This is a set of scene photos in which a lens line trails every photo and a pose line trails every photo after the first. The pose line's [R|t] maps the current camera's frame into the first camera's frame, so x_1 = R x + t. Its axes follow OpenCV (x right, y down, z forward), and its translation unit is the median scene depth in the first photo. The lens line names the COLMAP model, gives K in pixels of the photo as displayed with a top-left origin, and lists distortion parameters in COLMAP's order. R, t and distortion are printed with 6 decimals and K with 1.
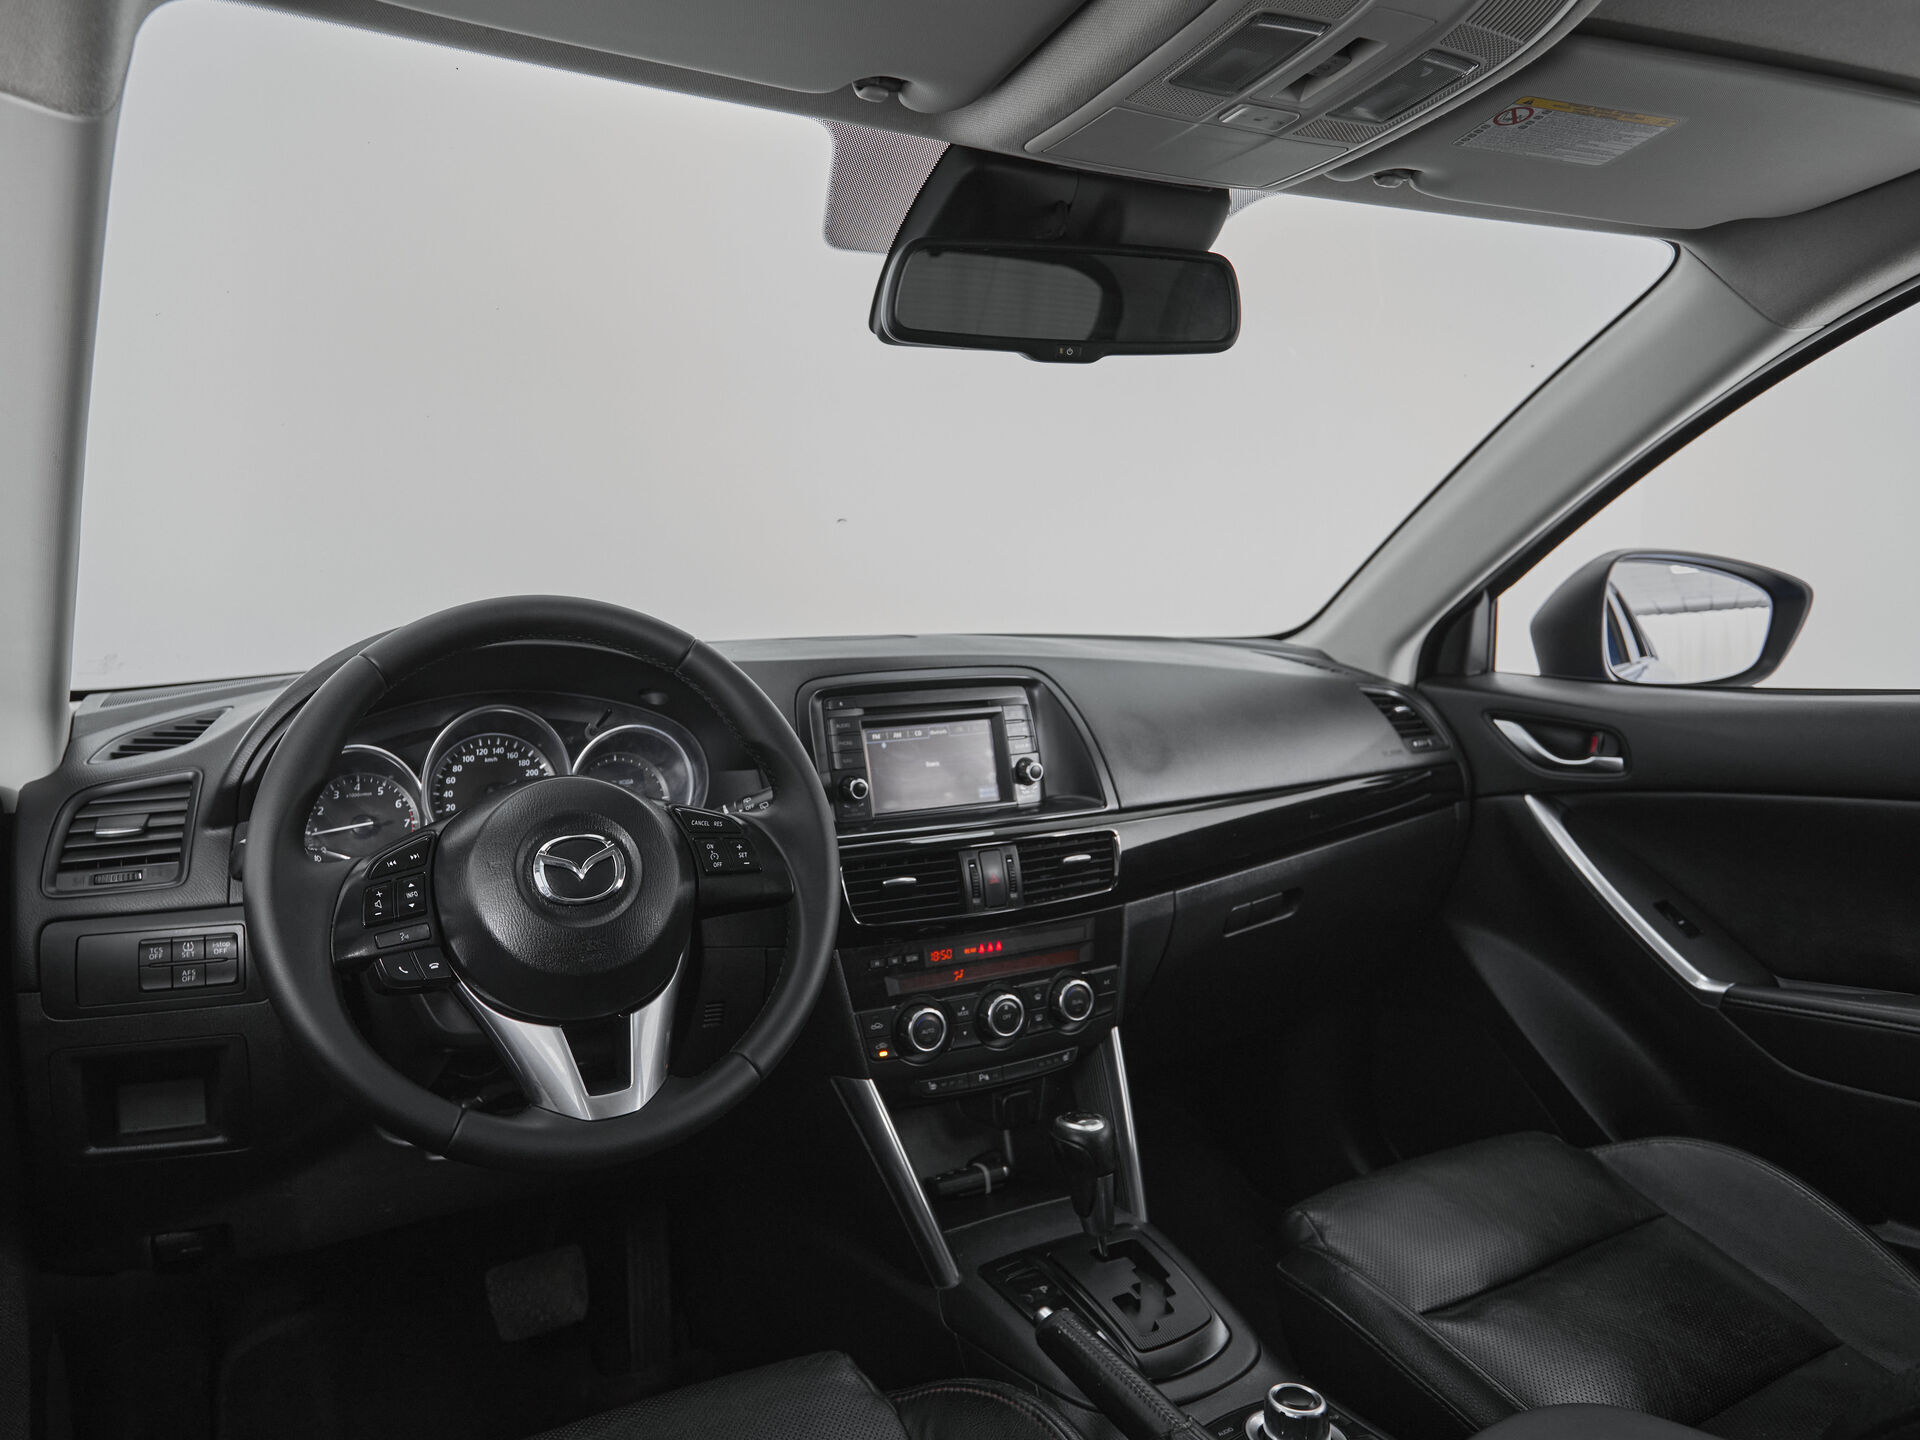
lens RADIAL K [[1201.8, 0, 825.3], [0, 1201.8, 713.1], [0, 0, 1]] dist [0.023445, -0.007609]
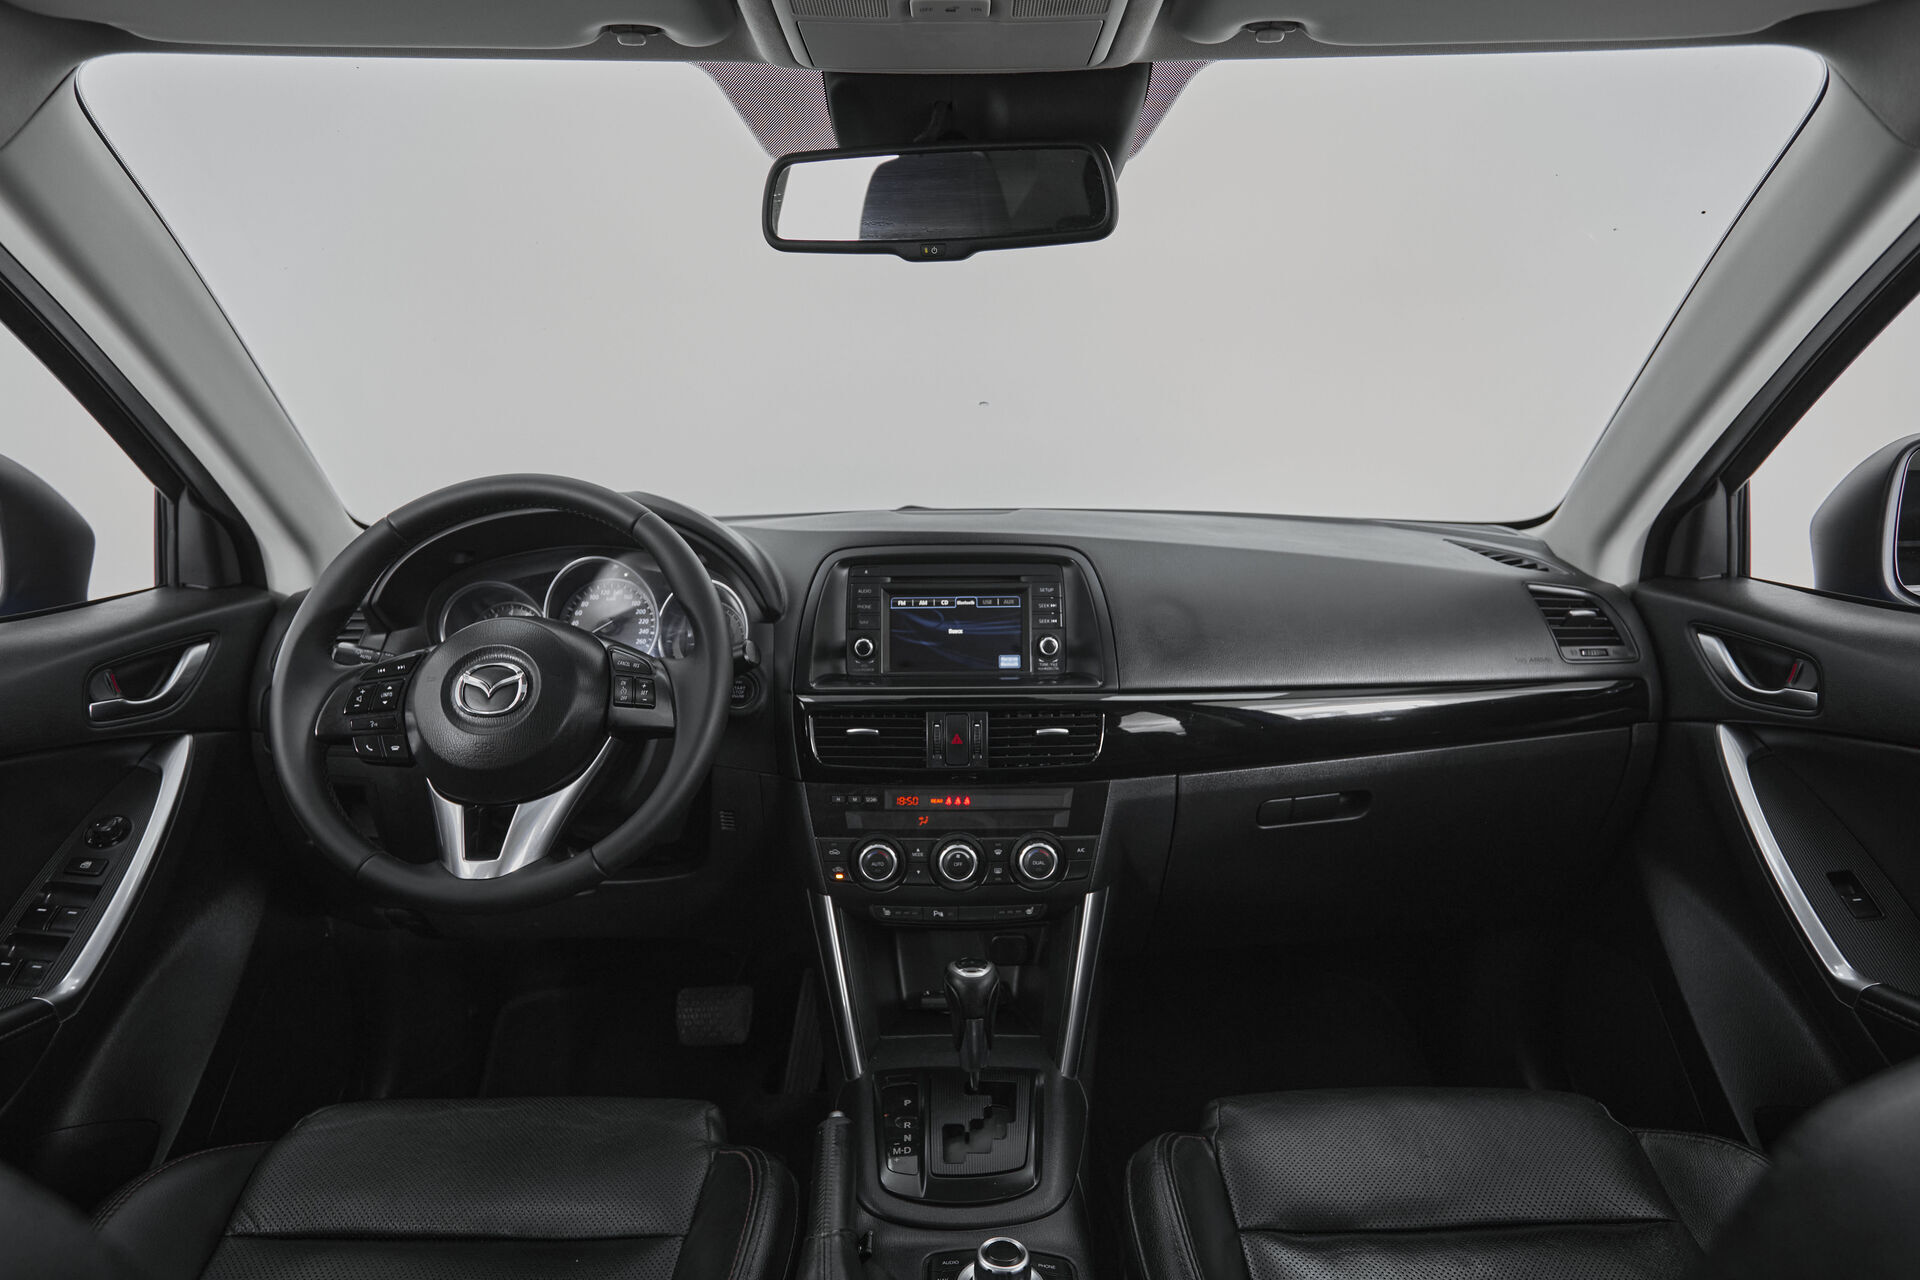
lens RADIAL K [[1077.5, 0, 958.3], [0, 1077.5, 640.2], [0, 0, 1]] dist [0.027202, -0.014845]
pose [[0.906346, 0.086673, -0.413552, 0.537085], [-0.054360, 0.994520, 0.089298, -0.040326], [0.419026, -0.058454, 0.906091, 0.114682]]
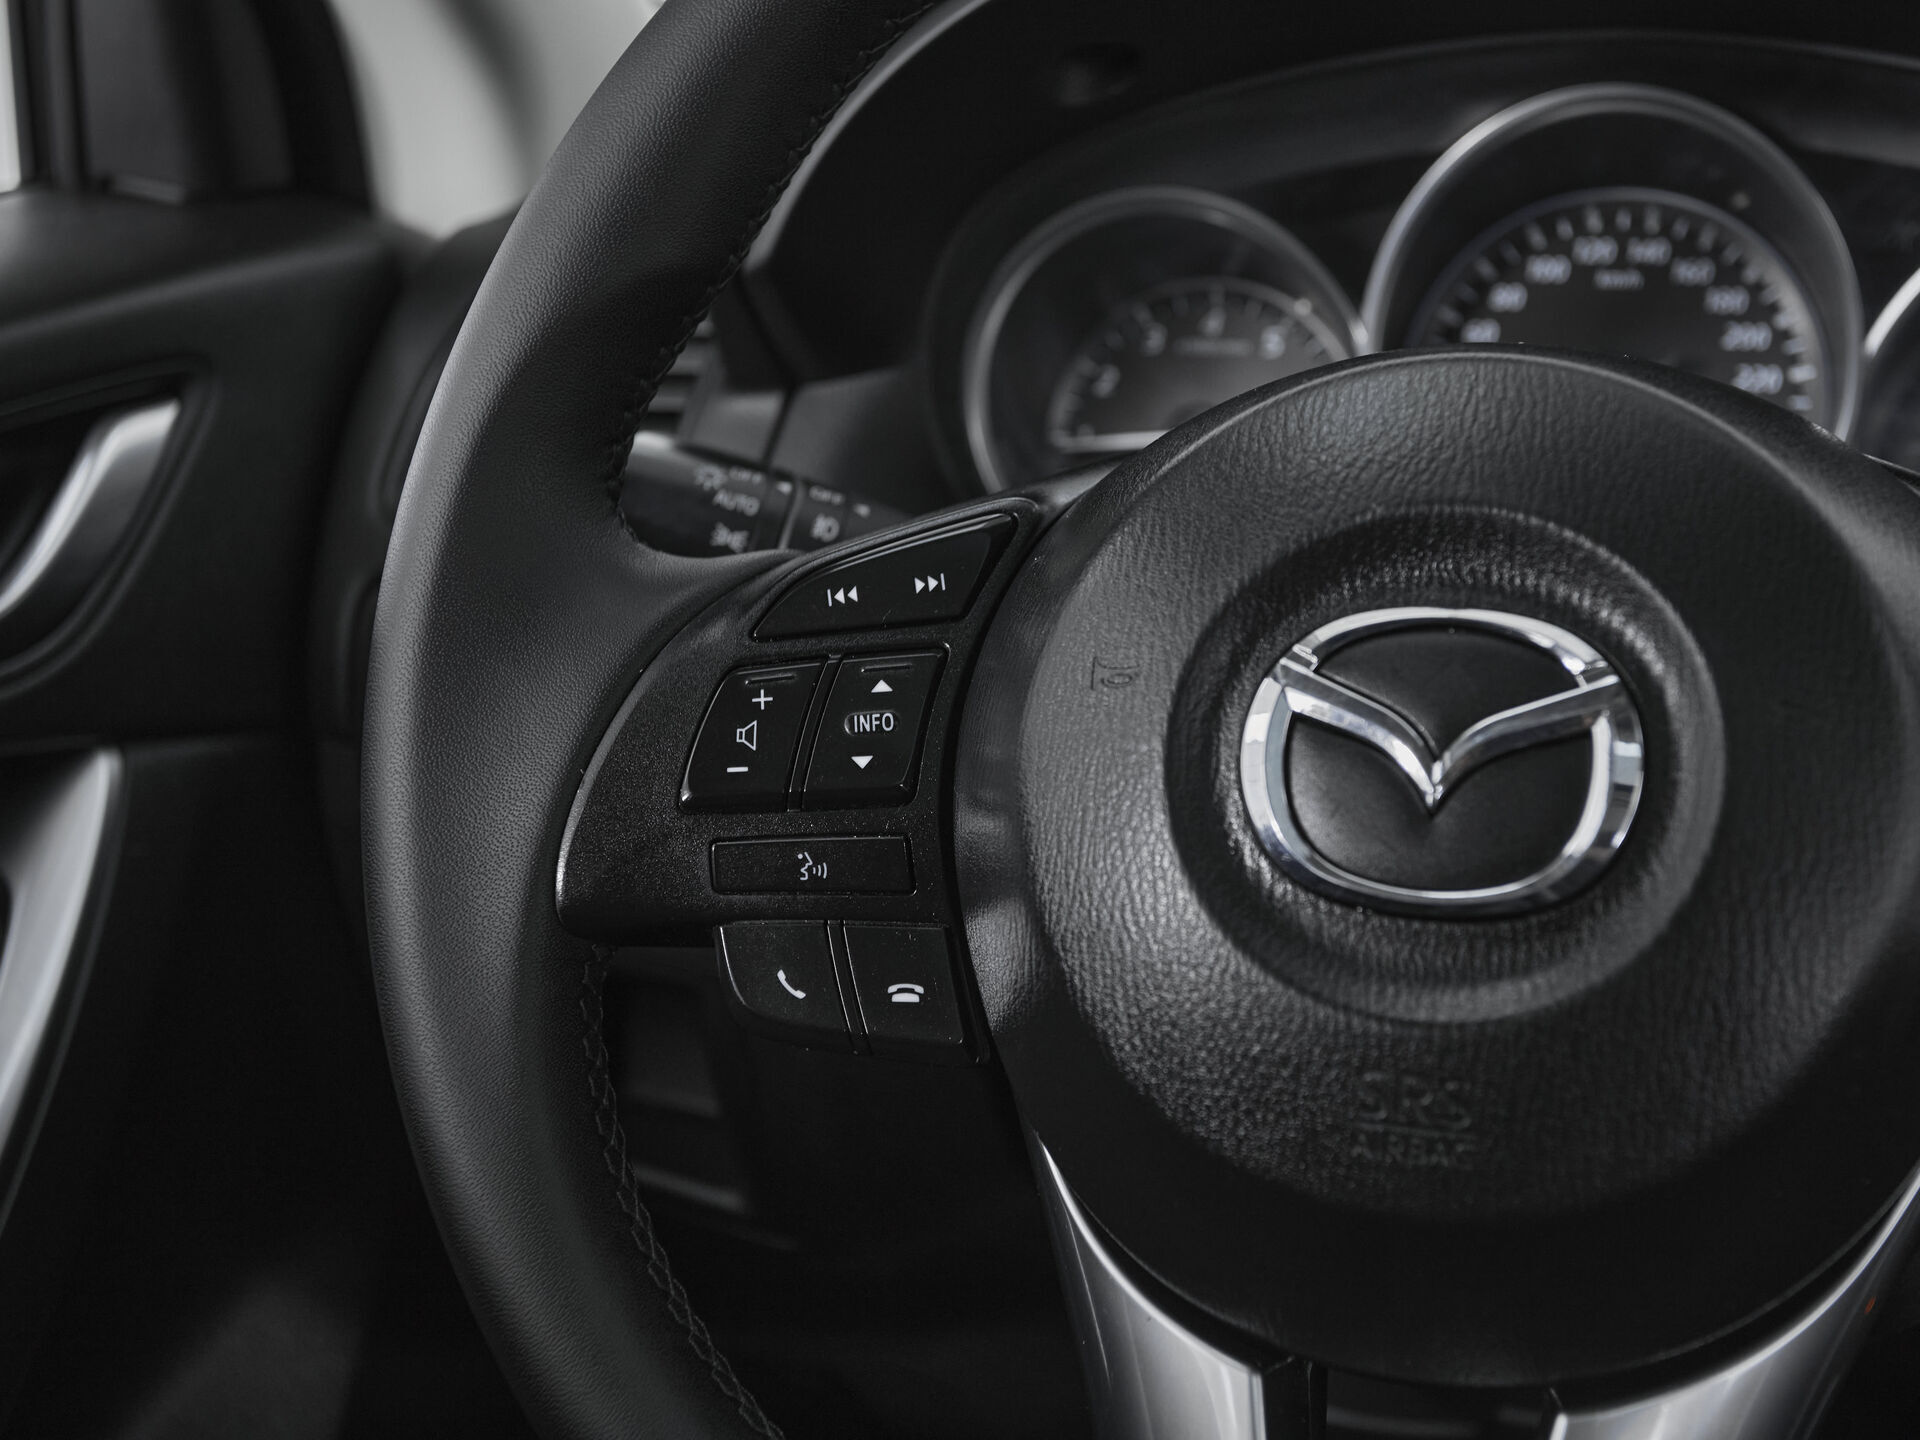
lens RADIAL K [[2342.3, 0, 1078.3], [0, 2342.3, 723.8], [0, 0, 1]] dist [0.025229, 0.000000]
pose [[0.746349, 0.209224, -0.631814, 0.019810], [-0.068481, 0.968406, 0.239791, 0.014651], [0.662022, -0.135700, 0.737097, 0.458734]]
